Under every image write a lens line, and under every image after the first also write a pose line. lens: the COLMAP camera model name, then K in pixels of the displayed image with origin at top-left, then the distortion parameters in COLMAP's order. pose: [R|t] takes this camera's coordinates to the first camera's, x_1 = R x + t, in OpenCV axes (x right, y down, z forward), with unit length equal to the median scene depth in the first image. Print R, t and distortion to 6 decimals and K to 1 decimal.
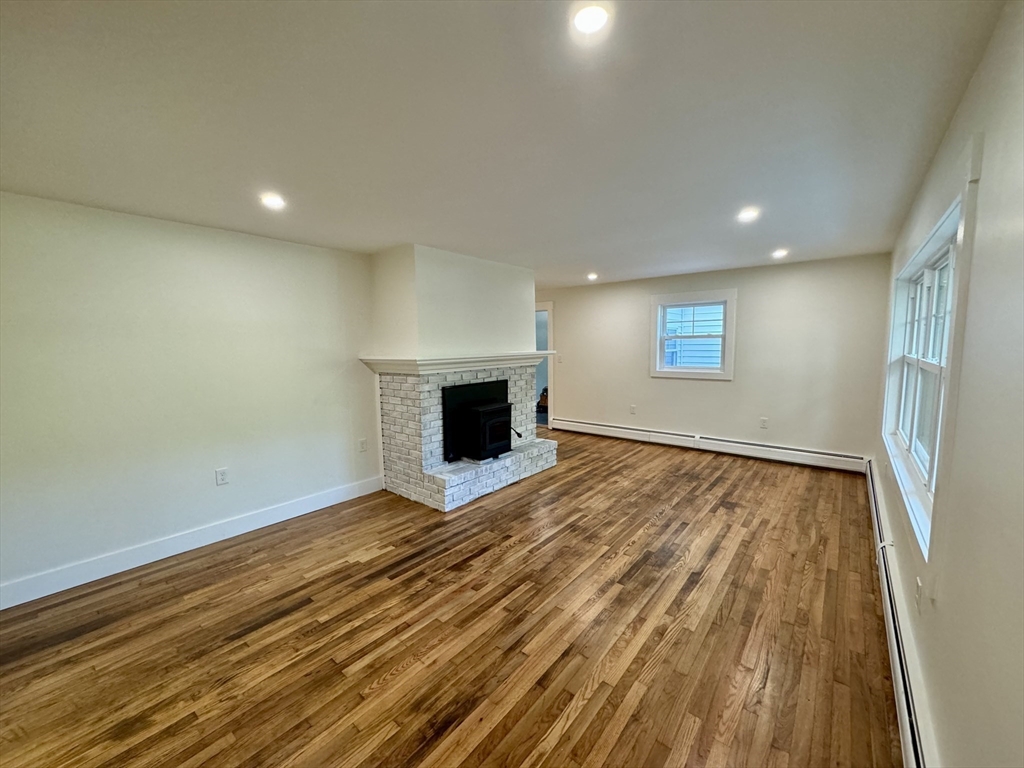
lens RADIAL K [[406.2, 0, 512.0], [0, 406.2, 384.0], [0, 0, 1]] dist [-0.002843, -0.000359]
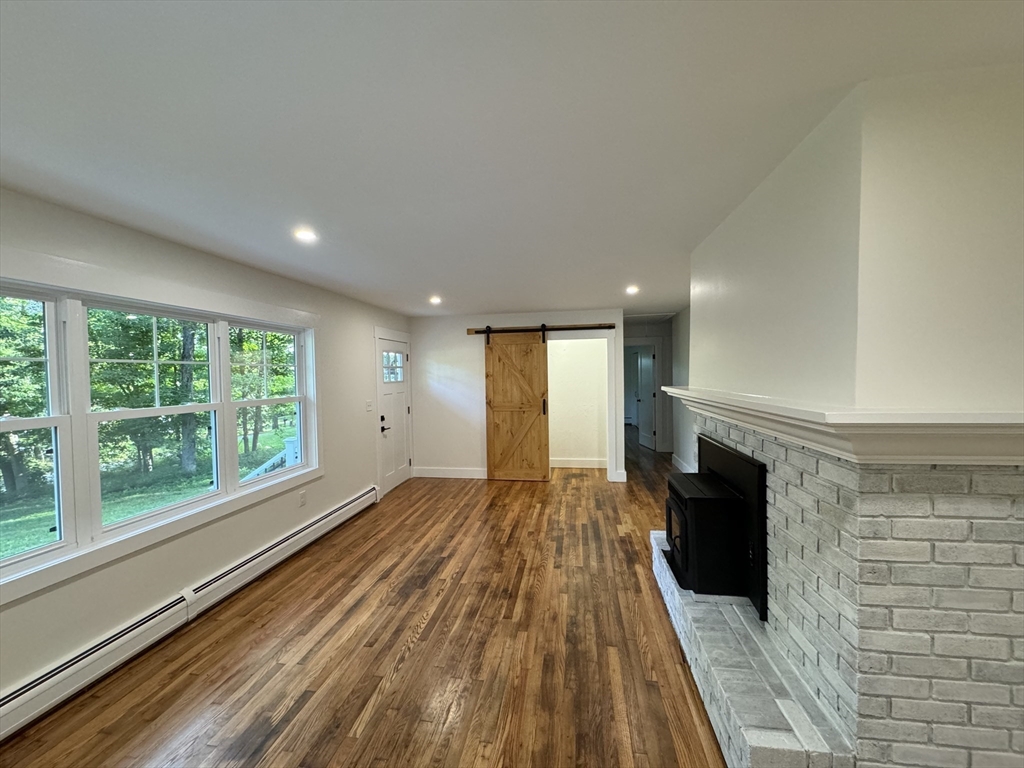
lens RADIAL K [[406.2, 0, 512.0], [0, 406.2, 384.0], [0, 0, 1]] dist [-0.002843, -0.000359]
pose [[-0.862094, 0.043048, -0.504917, 0.552724], [-0.019046, 0.992929, 0.117174, -0.182424], [0.506391, 0.110631, -0.855178, 1.678223]]
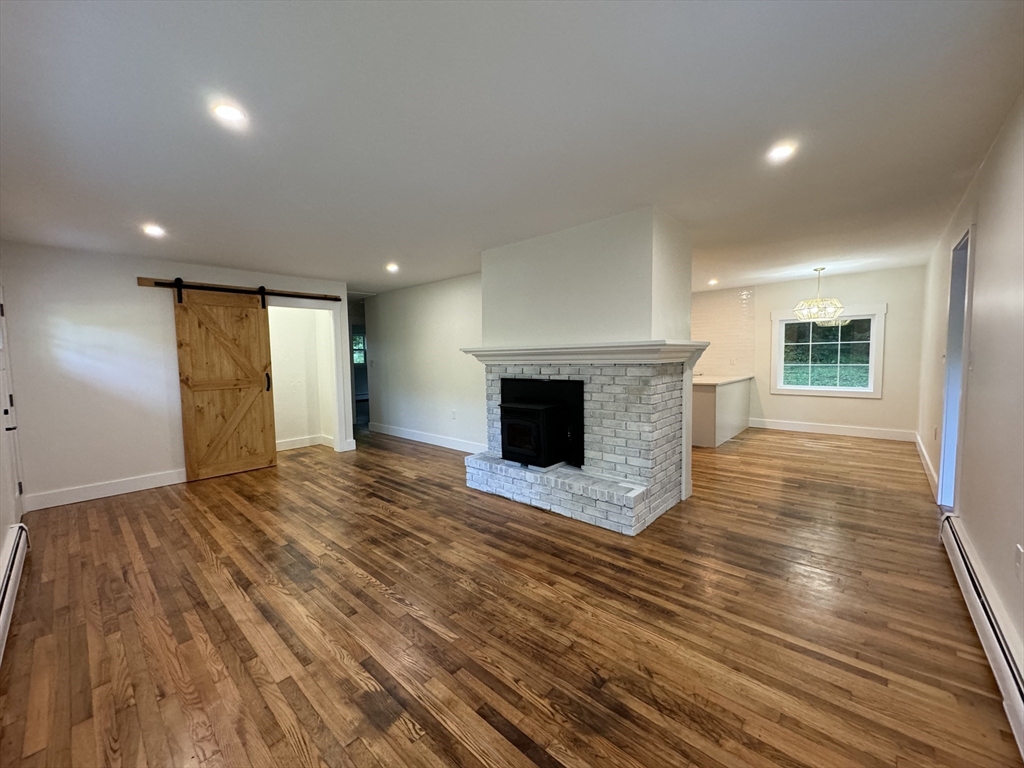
lens RADIAL K [[406.2, 0, 512.0], [0, 406.2, 384.0], [0, 0, 1]] dist [-0.002843, -0.000359]
pose [[-0.049316, 0.083869, -0.995256, 1.018155], [-0.077480, 0.993144, 0.087531, -0.082643], [0.995773, 0.081429, -0.042480, 1.256339]]
